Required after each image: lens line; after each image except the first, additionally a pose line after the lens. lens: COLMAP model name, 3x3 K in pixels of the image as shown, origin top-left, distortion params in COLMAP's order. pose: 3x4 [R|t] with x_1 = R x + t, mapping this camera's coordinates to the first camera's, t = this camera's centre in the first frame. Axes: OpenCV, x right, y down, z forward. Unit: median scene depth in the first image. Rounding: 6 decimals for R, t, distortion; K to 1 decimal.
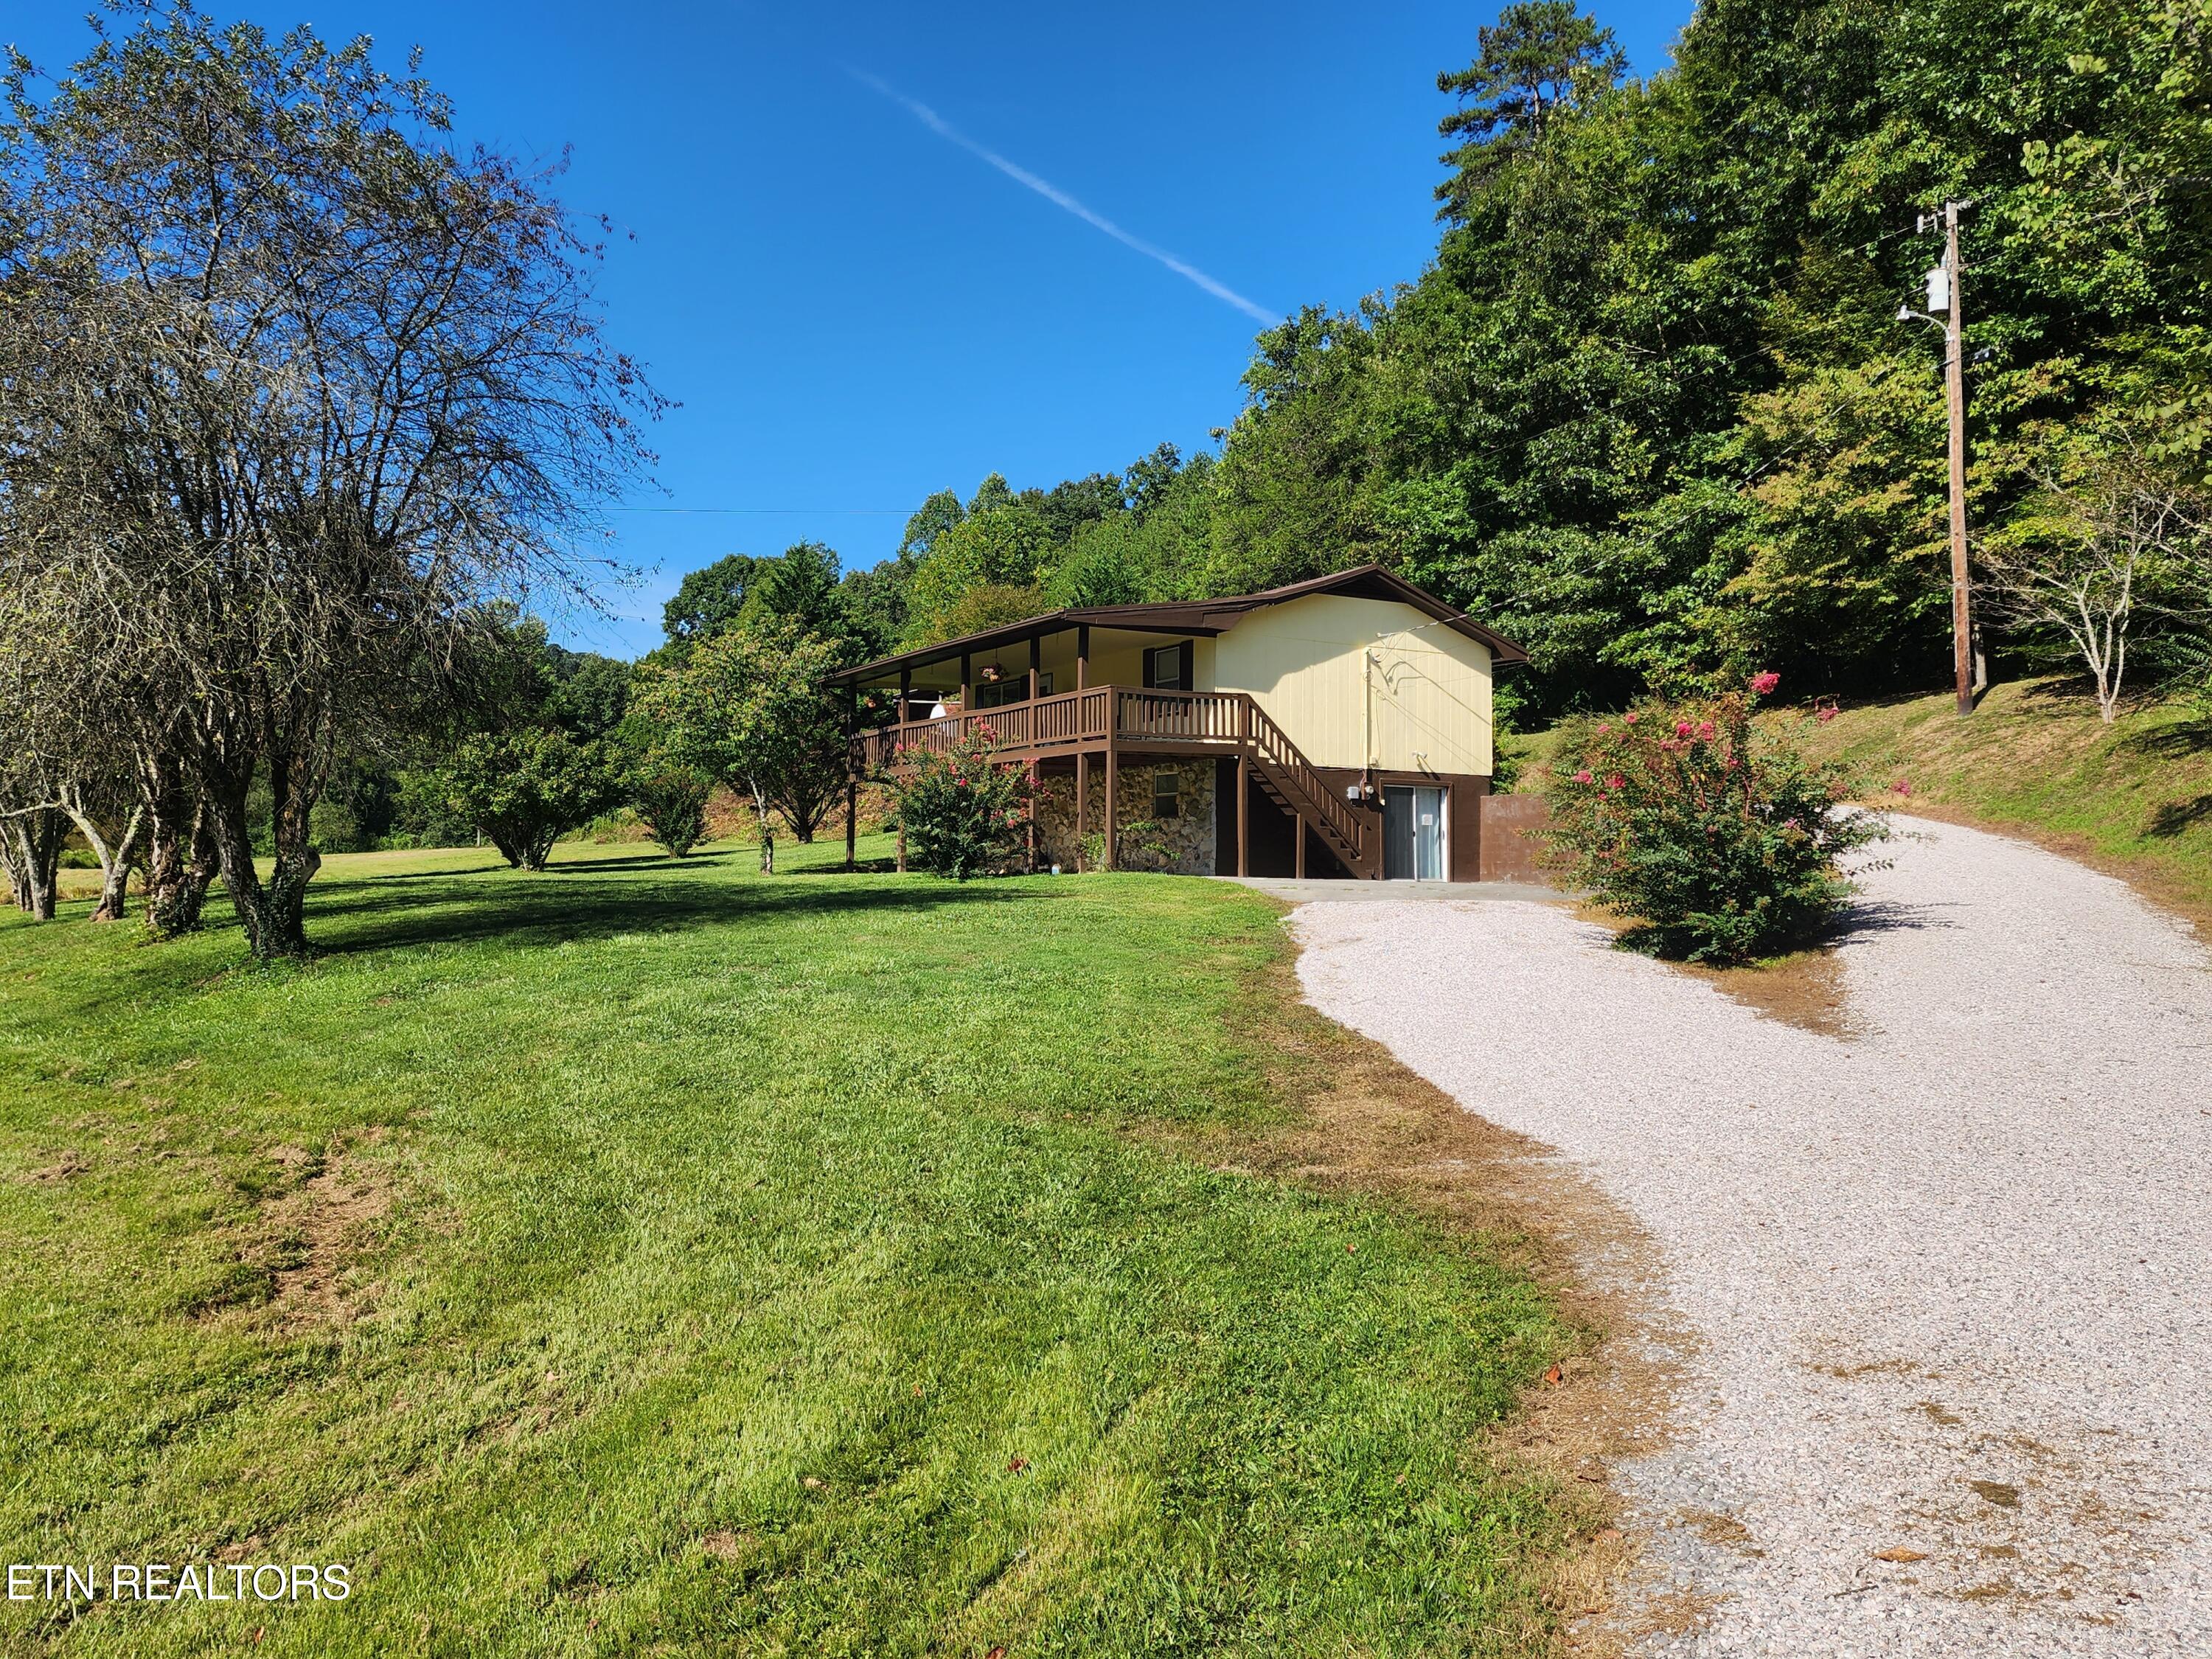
lens RADIAL K [[1665.4, 0, 1096.1], [0, 1665.4, 828.2], [0, 0, 1]] dist [0.034167, -0.019327]
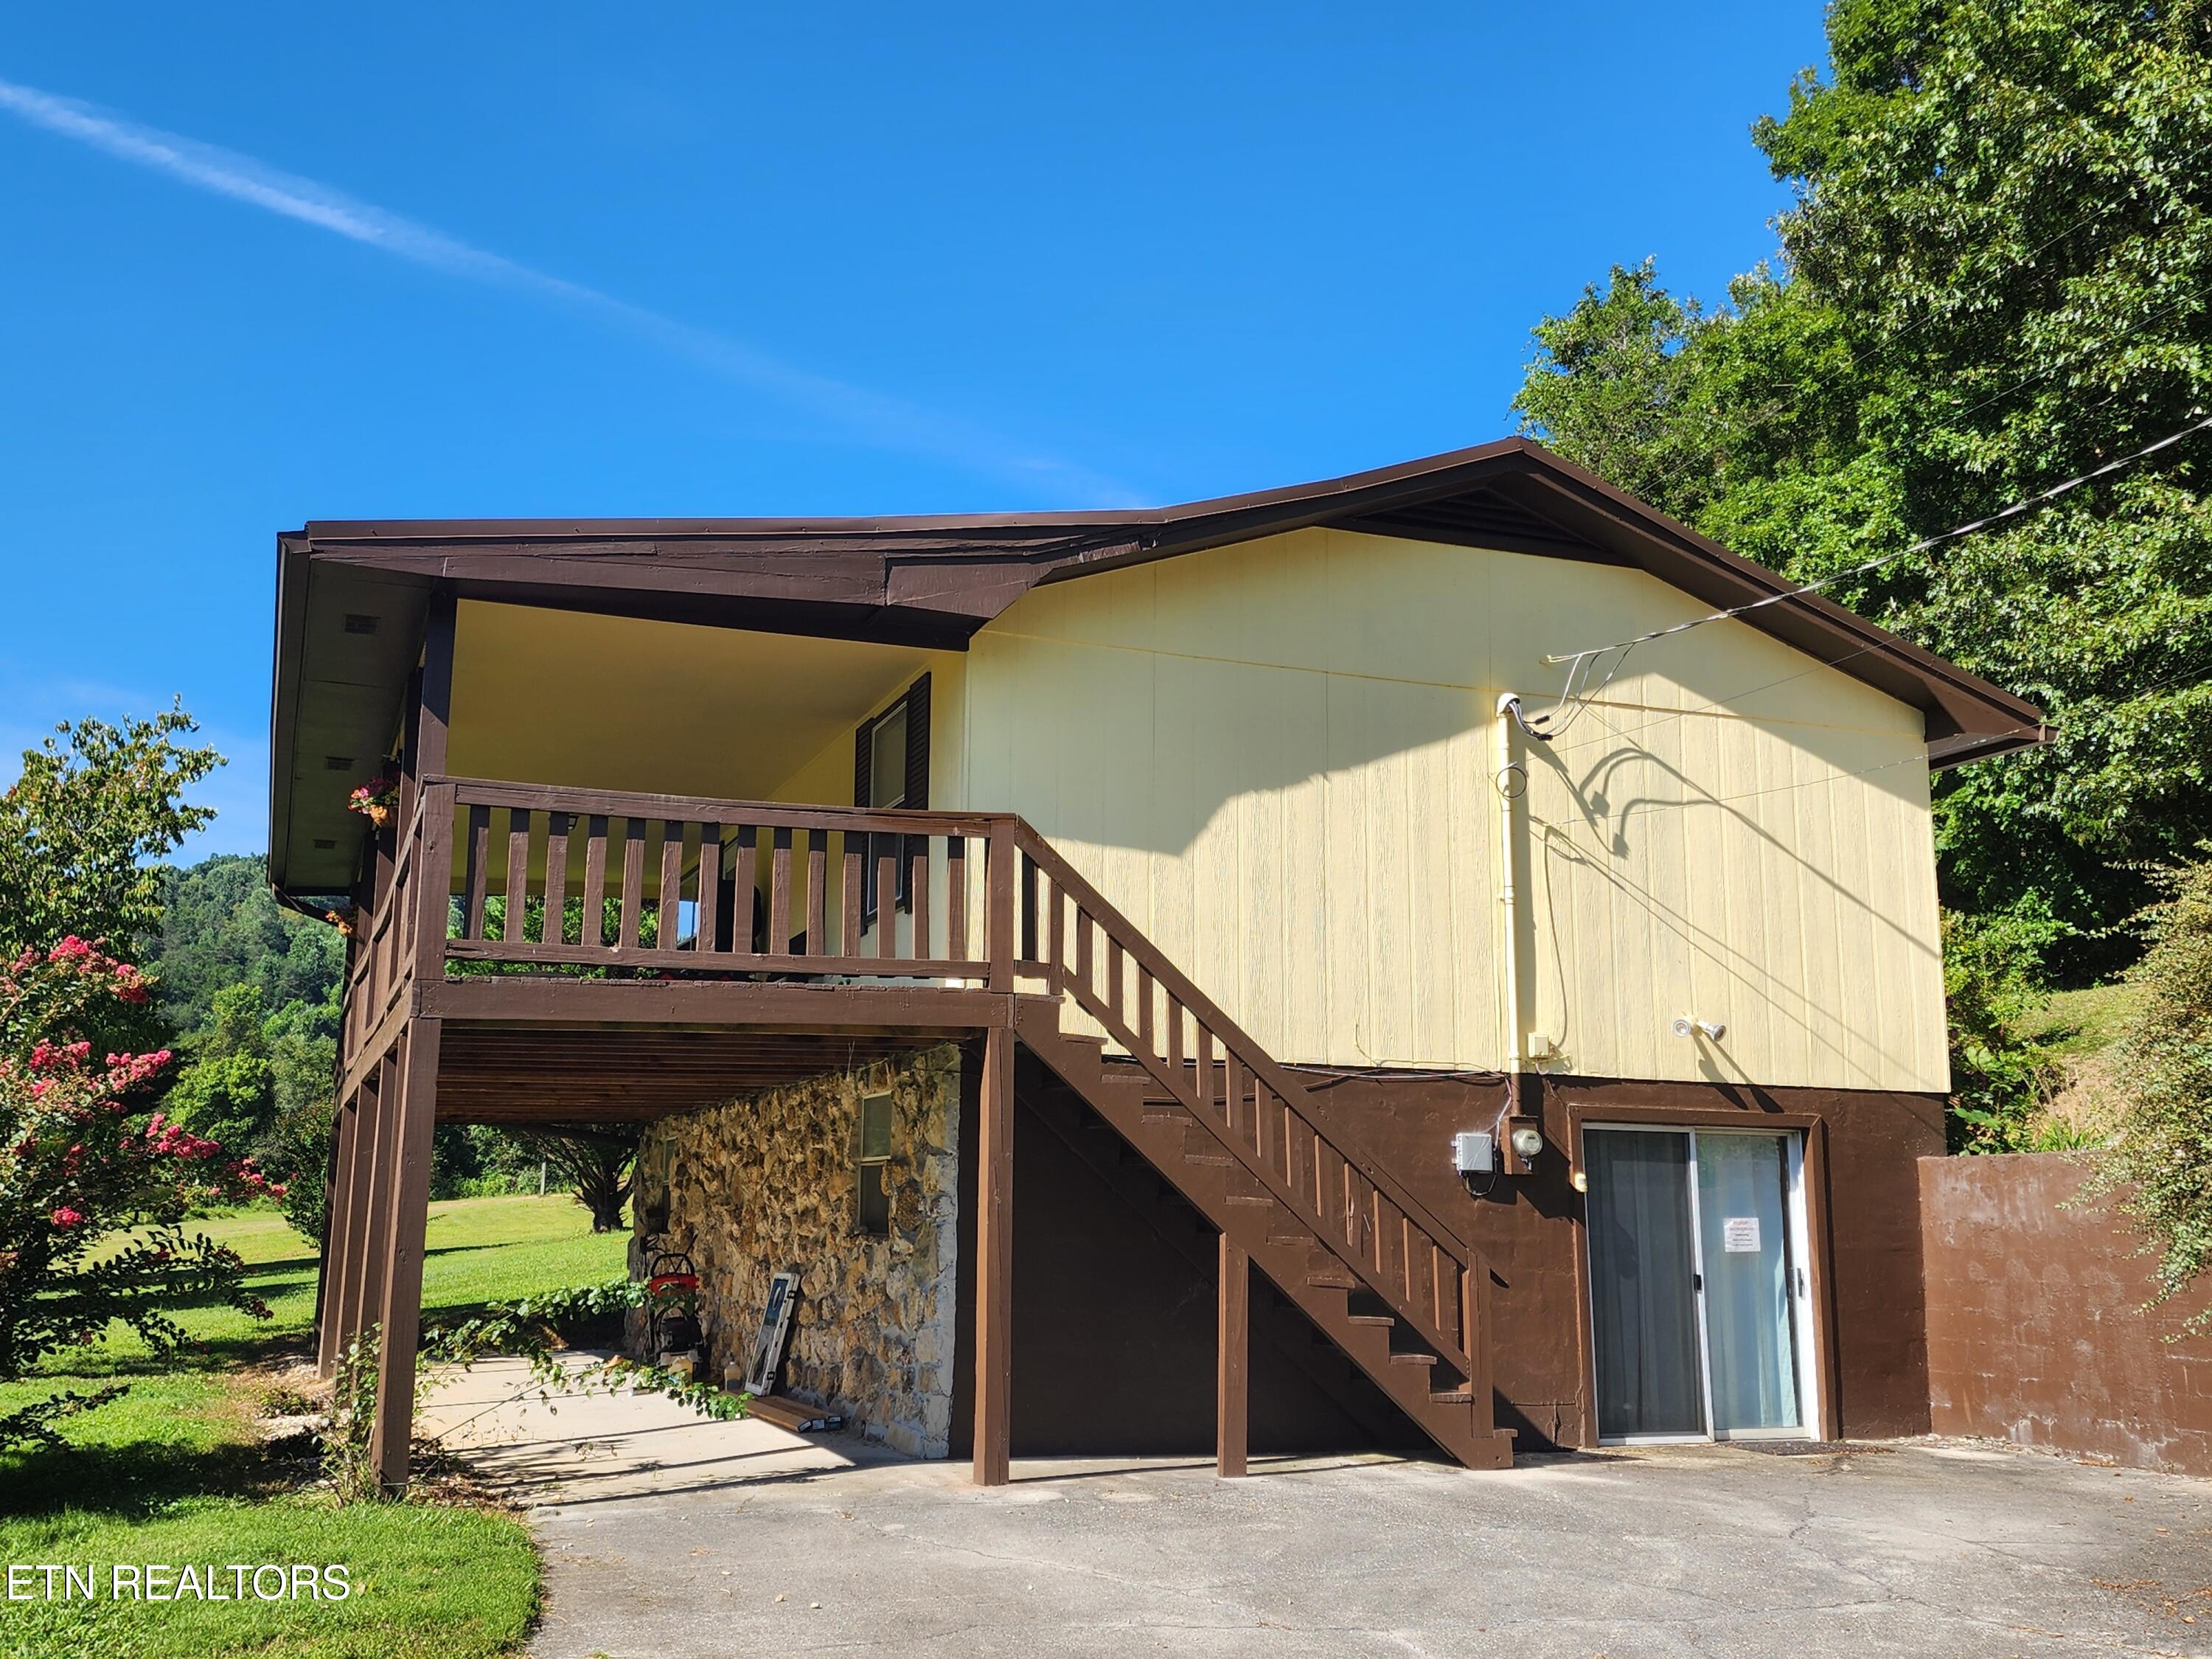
lens RADIAL K [[2140.7, 0, 1164.8], [0, 2140.7, 806.6], [0, 0, 1]] dist [0.024903, 0.000000]
pose [[0.988434, -0.028239, -0.148999, 0.144643], [0.003881, 0.986898, -0.161298, -0.018759], [0.151601, 0.158854, 0.975593, 0.541042]]
